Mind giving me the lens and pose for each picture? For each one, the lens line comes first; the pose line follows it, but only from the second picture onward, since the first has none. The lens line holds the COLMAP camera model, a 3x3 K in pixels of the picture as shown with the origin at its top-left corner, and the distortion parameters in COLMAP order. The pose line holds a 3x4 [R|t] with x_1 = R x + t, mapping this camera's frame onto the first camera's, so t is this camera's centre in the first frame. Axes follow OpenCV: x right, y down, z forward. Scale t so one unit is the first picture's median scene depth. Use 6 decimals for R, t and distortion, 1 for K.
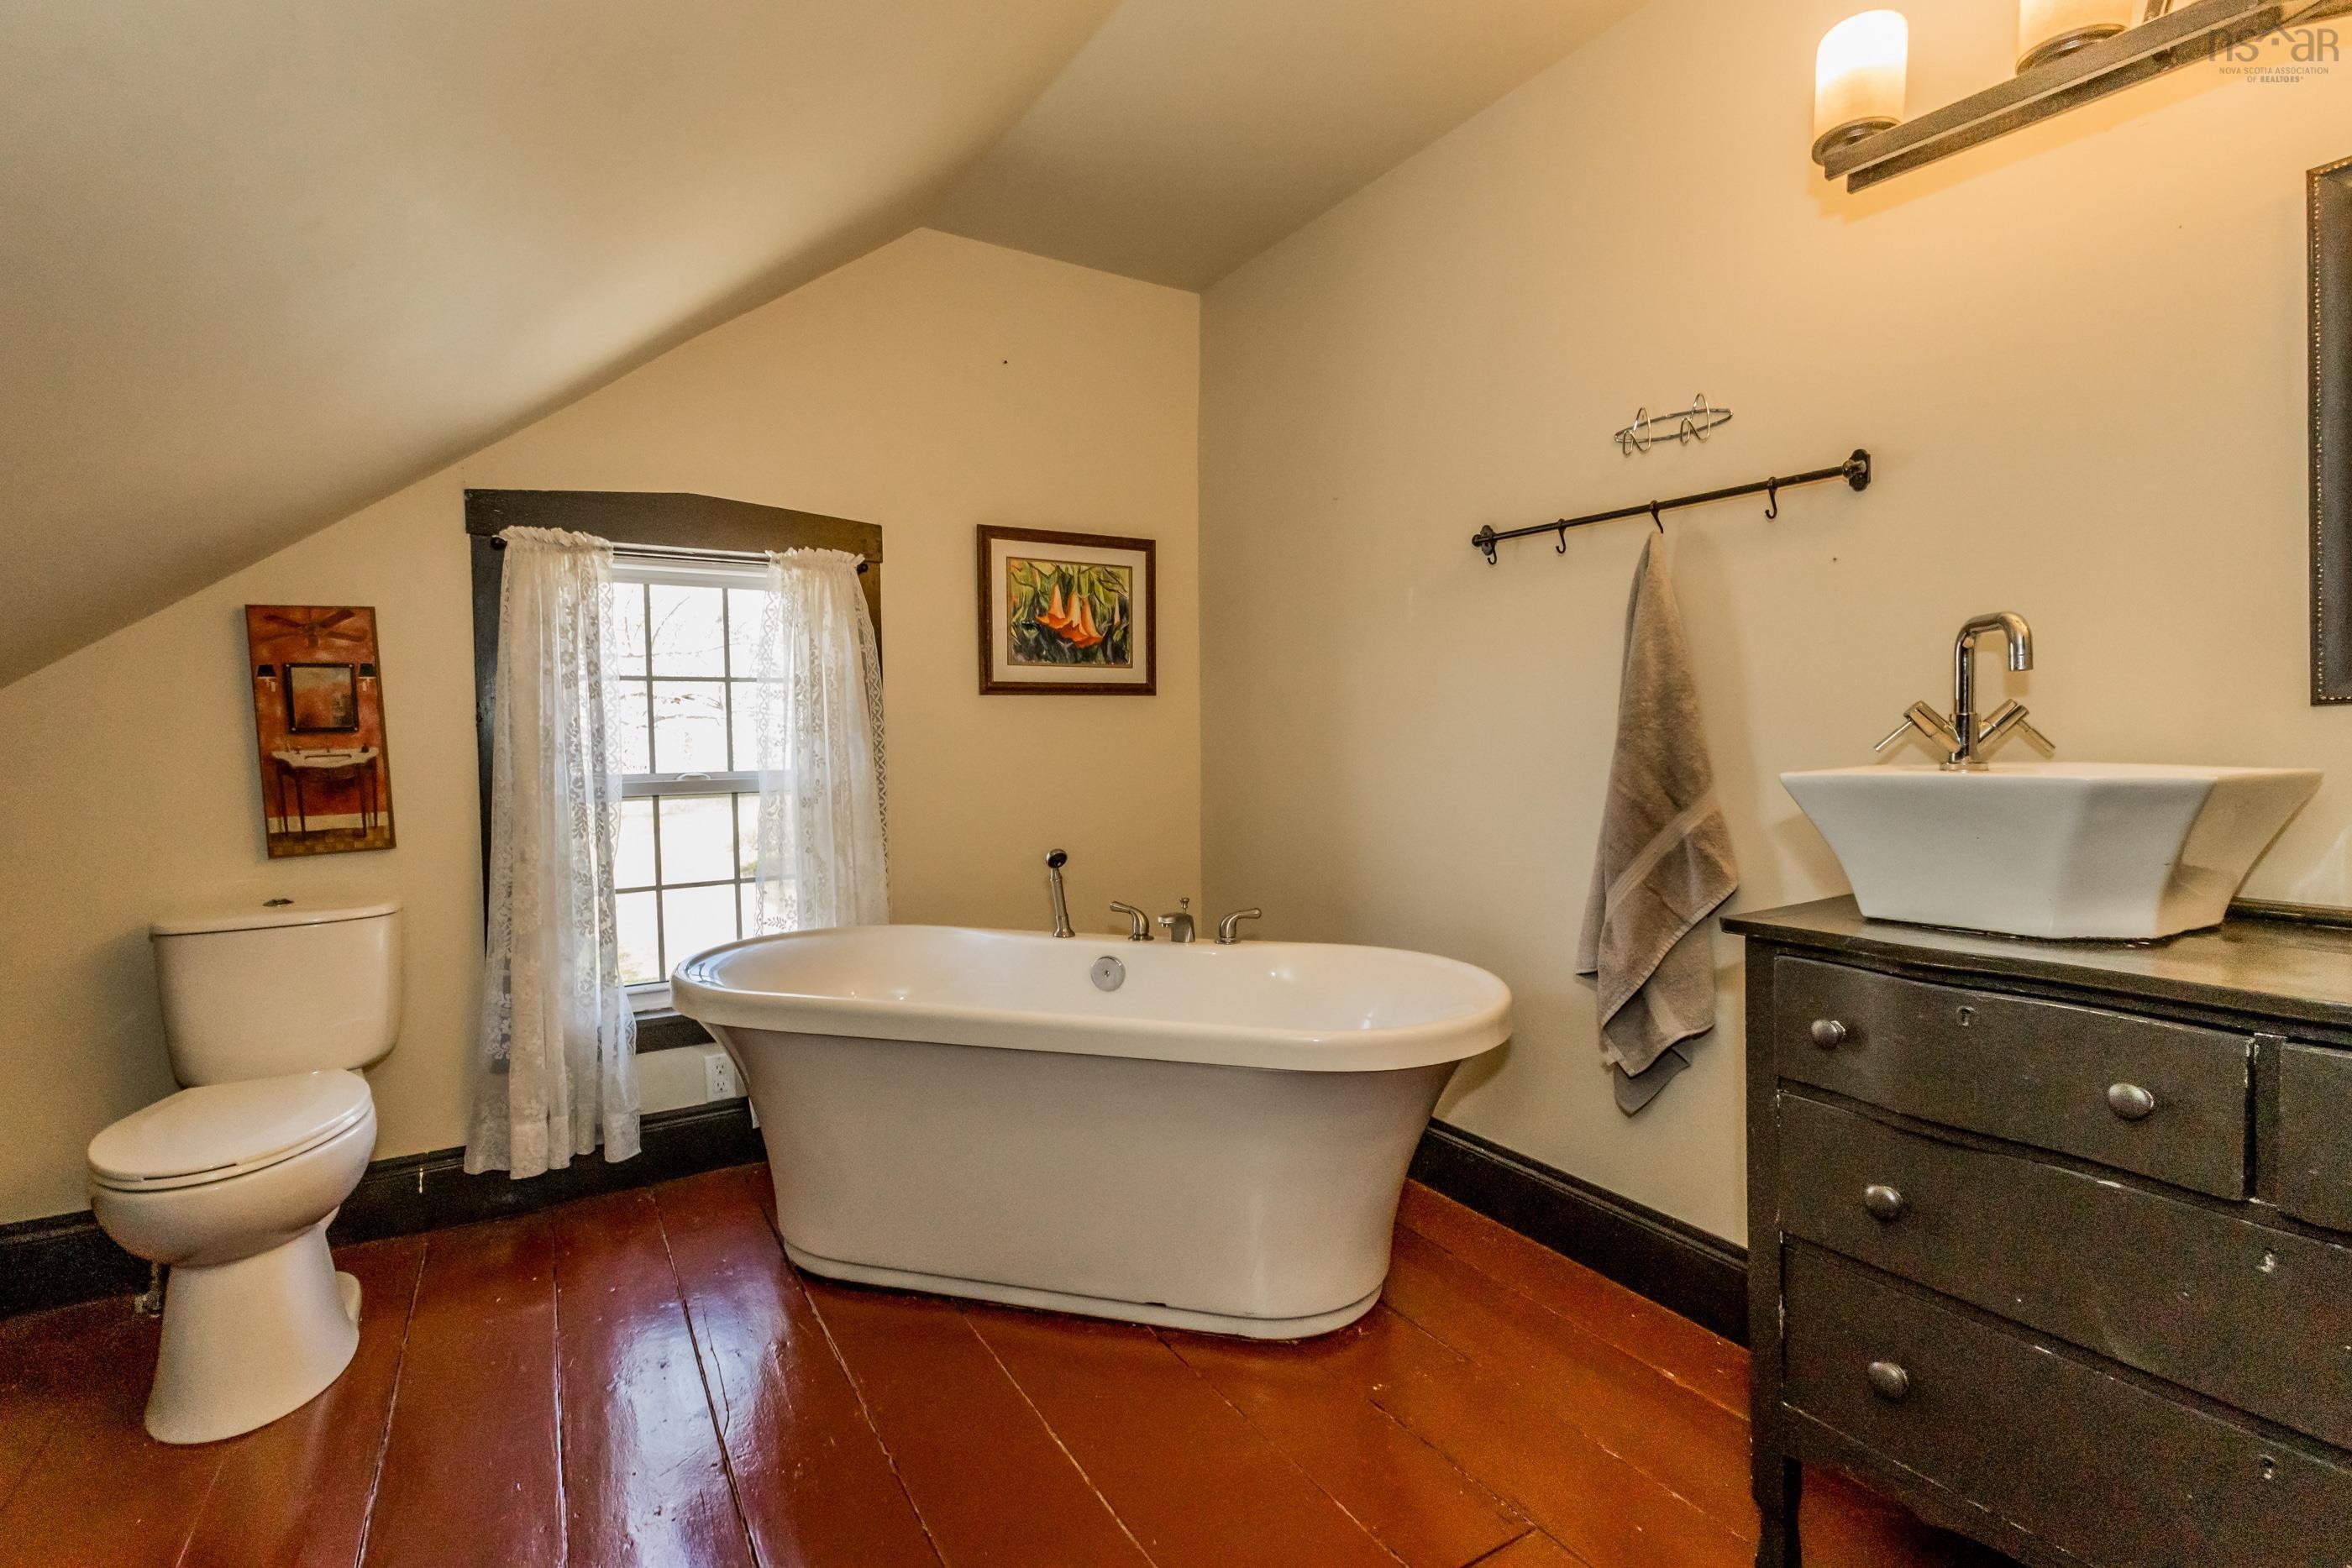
lens RADIAL K [[1080.8, 0, 1179.6], [0, 1080.8, 773.3], [0, 0, 1]] dist [-0.003454, 0.000297]
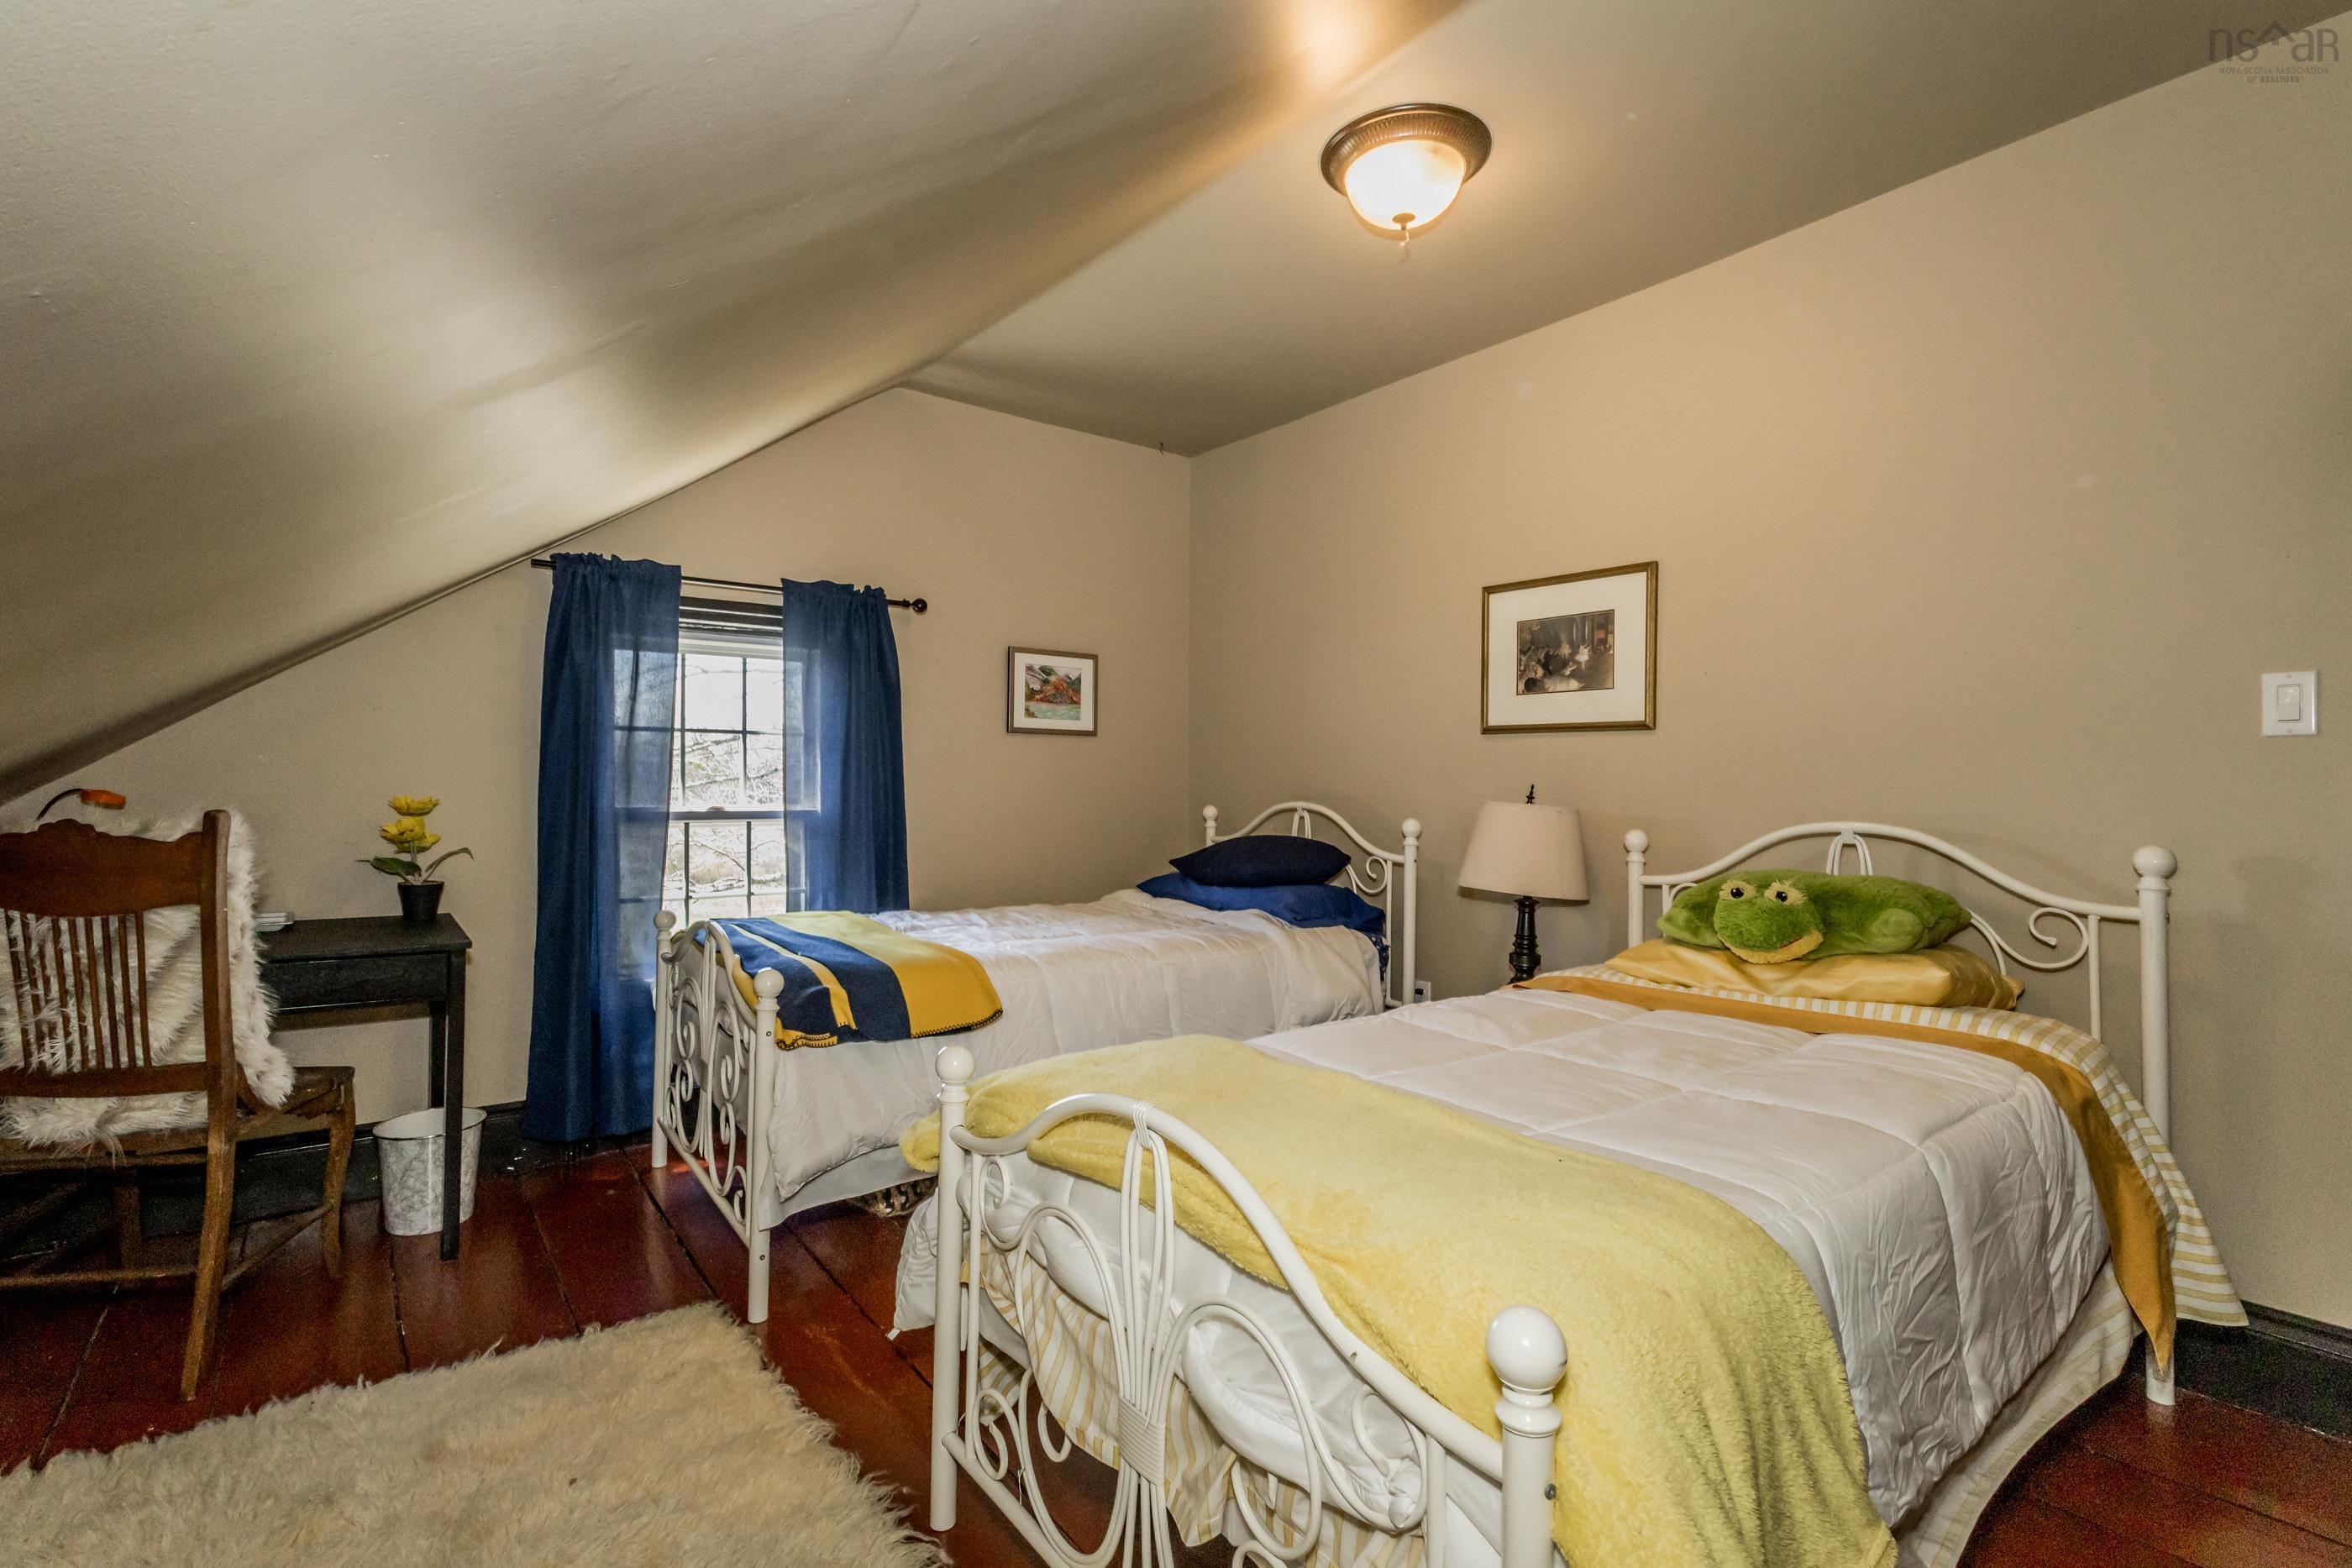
lens RADIAL K [[1080.8, 0, 1175.4], [0, 1080.8, 779.4], [0, 0, 1]] dist [-0.003454, 0.000297]
pose [[0.993134, 0.019839, 0.115290, -0.134850], [-0.013655, 0.998438, -0.054175, 0.134651], [-0.116185, 0.052229, 0.991853, -1.158585]]
